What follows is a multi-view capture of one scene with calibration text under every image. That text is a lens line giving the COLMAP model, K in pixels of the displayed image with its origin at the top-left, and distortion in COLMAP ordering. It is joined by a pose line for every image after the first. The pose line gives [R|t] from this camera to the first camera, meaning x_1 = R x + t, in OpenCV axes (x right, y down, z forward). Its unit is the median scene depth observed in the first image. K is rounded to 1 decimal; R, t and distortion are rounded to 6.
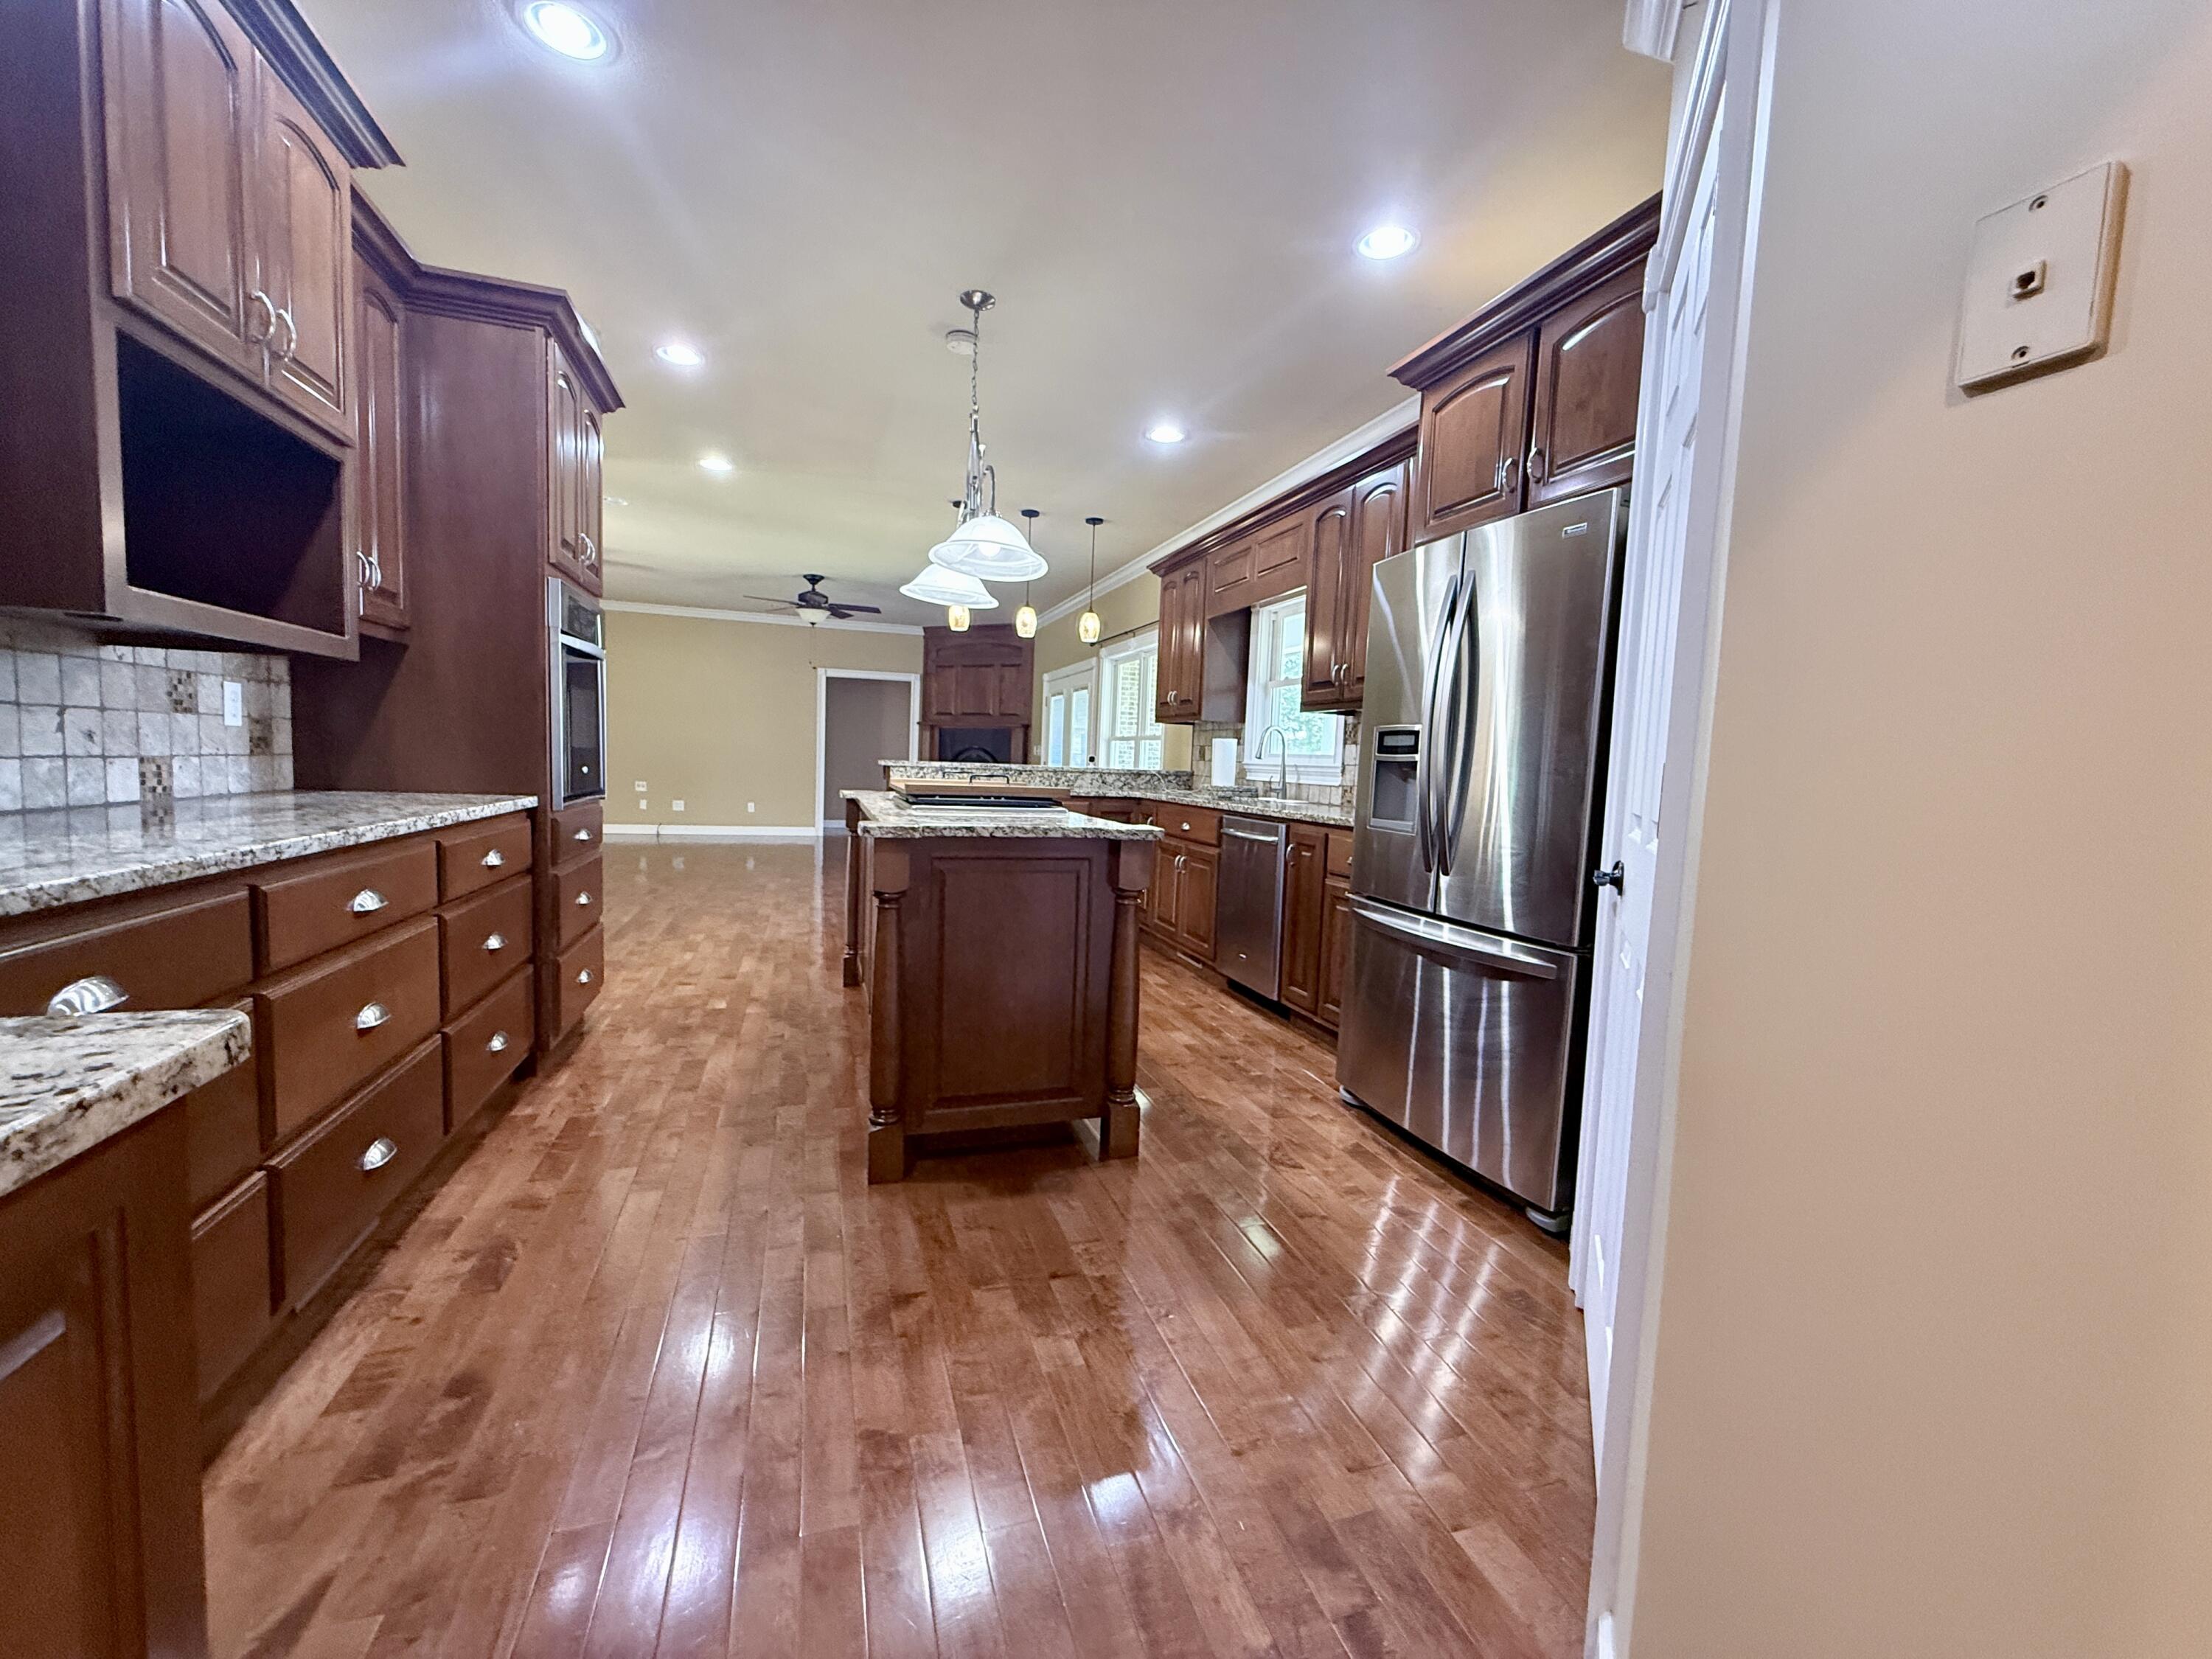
lens RADIAL K [[884.3, 0, 1106.0], [0, 884.3, 829.5], [0, 0, 1]] dist [0.001660, 0.000639]
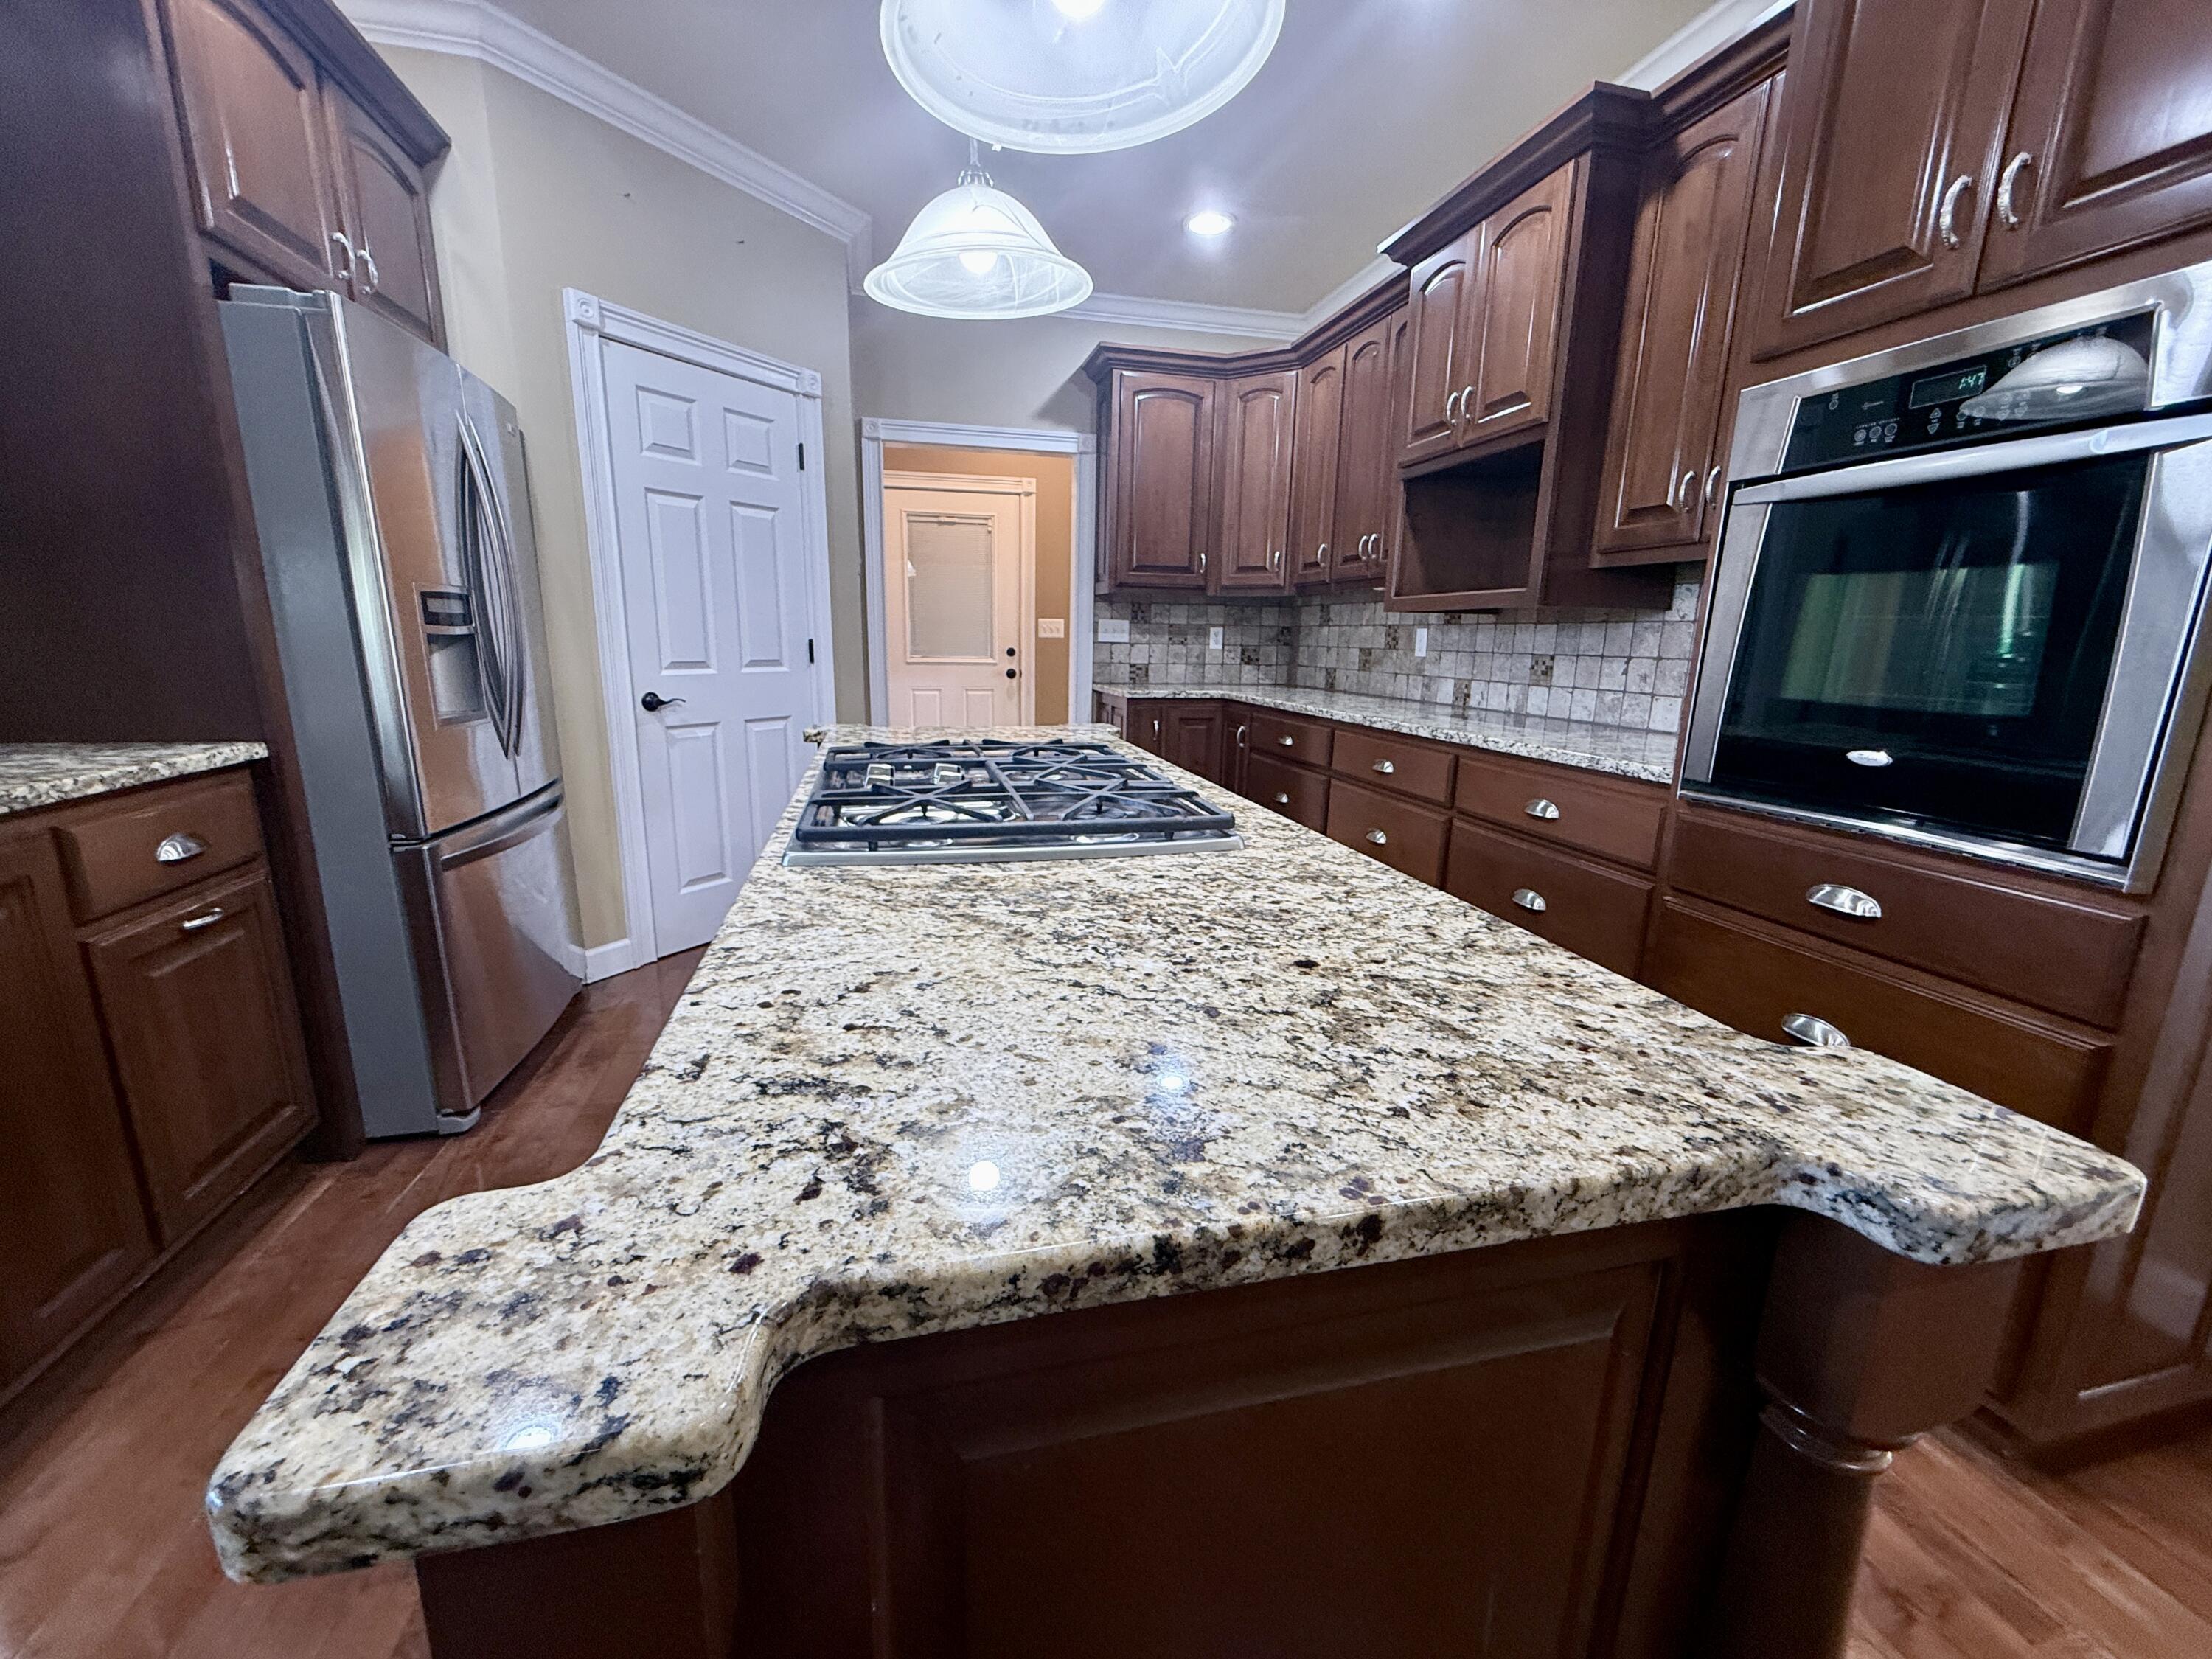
lens RADIAL K [[884.3, 0, 1106.0], [0, 884.3, 829.5], [0, 0, 1]] dist [0.001660, 0.000639]
pose [[-0.995529, -0.073359, 0.059497, -0.403996], [-0.052889, 0.954846, 0.292356, -0.240017], [-0.078257, 0.287902, -0.954457, 2.454881]]
